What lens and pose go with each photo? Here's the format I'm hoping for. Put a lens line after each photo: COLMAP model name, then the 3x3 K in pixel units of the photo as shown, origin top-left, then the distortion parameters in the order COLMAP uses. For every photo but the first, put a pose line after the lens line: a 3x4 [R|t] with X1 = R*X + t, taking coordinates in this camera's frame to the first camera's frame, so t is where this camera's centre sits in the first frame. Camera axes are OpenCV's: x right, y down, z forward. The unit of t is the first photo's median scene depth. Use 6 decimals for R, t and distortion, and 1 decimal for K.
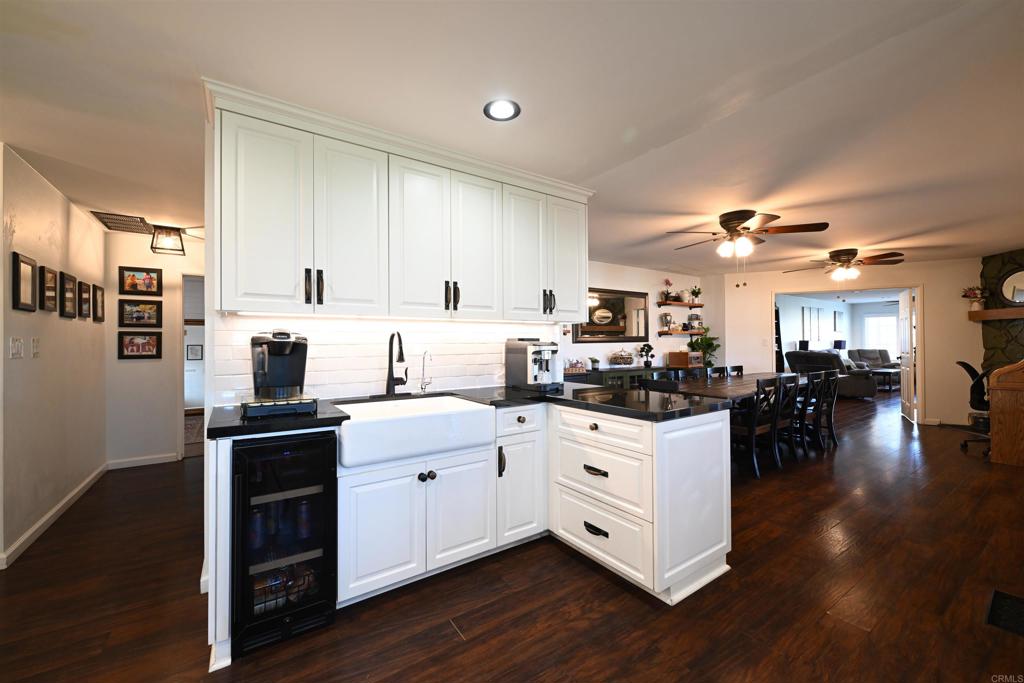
lens RADIAL K [[405.5, 0, 509.4], [0, 405.5, 341.9], [0, 0, 1]] dist [-0.000363, -0.000276]
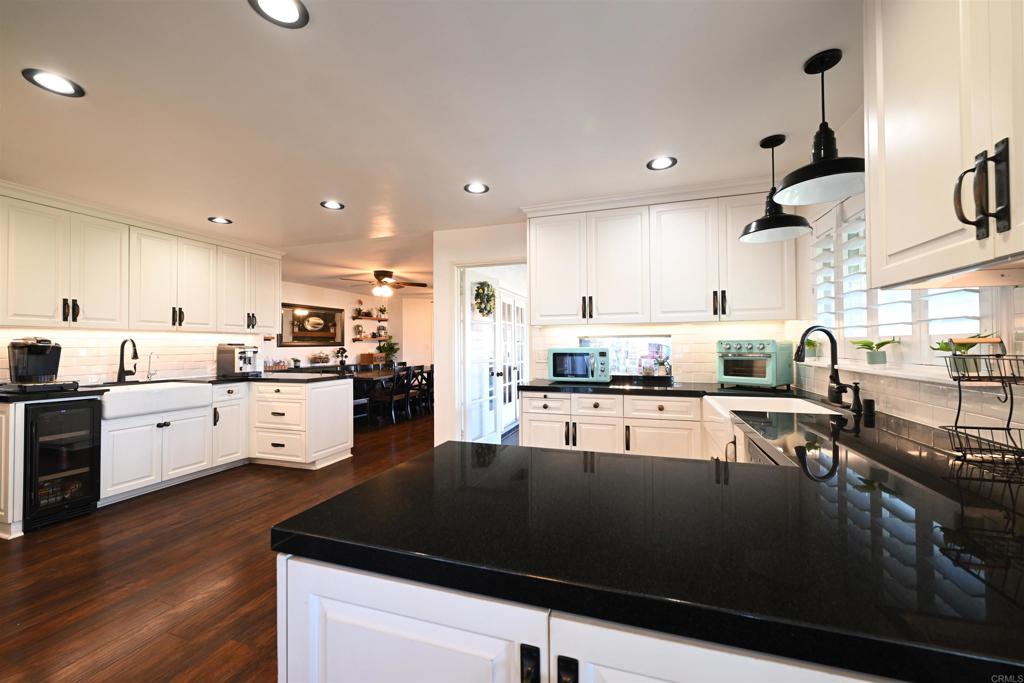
lens RADIAL K [[405.5, 0, 513.0], [0, 405.5, 339.8], [0, 0, 1]] dist [-0.000363, -0.000276]
pose [[0.795552, 0.010276, 0.605799, -0.053521], [-0.000655, 0.999870, -0.016102, 0.000404], [-0.605885, 0.012413, 0.795455, -0.962211]]
